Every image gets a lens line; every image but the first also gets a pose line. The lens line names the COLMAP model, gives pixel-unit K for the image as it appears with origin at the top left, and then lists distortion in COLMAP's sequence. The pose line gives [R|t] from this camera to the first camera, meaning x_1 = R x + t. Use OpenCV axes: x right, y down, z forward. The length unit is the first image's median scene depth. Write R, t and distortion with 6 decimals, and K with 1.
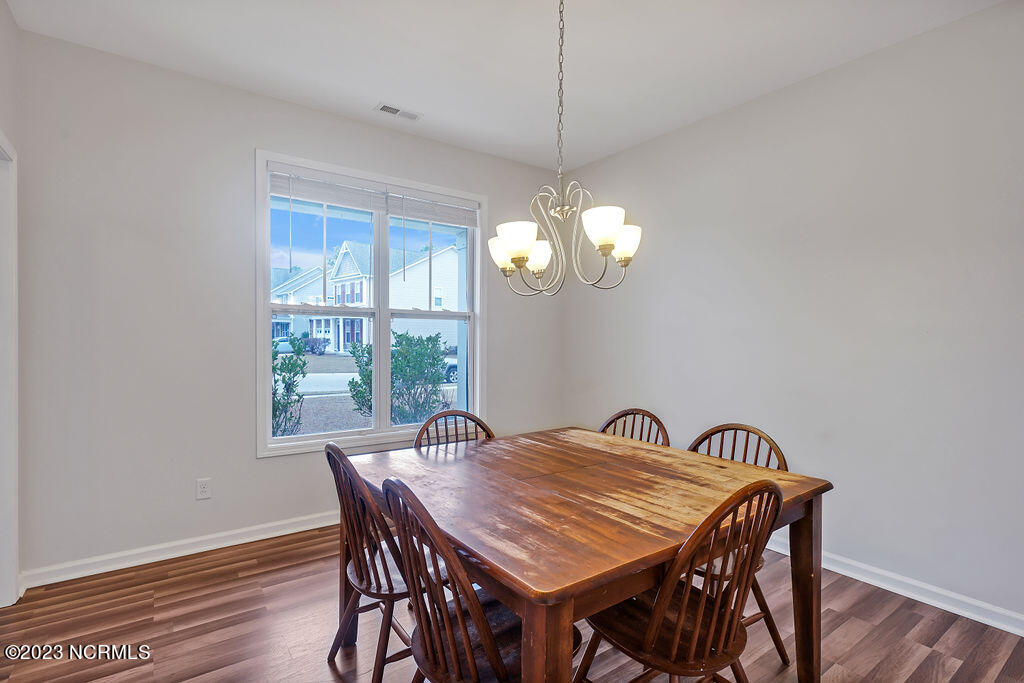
lens RADIAL K [[459.5, 0, 511.1], [0, 459.5, 336.9], [0, 0, 1]] dist [-0.011418, 0.001858]
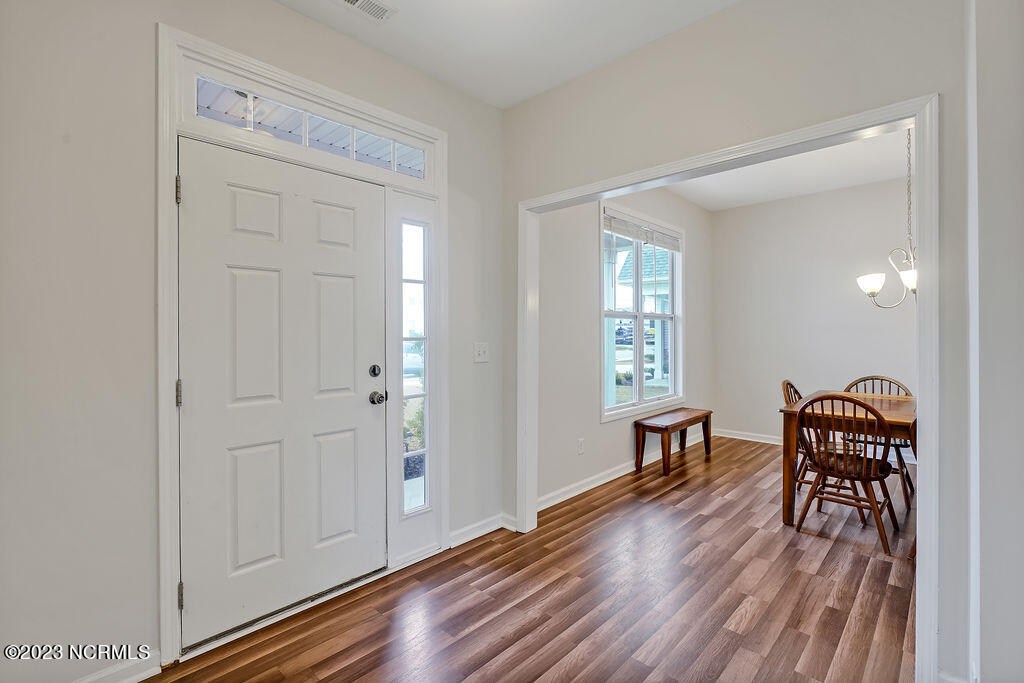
lens RADIAL K [[459.5, 0, 513.3], [0, 459.5, 334.9], [0, 0, 1]] dist [-0.011418, 0.001858]
pose [[0.973777, 0.013856, 0.227084, -1.084852], [-0.019881, 0.999508, 0.024265, -0.024424], [-0.226636, -0.028143, 0.973573, -0.245714]]
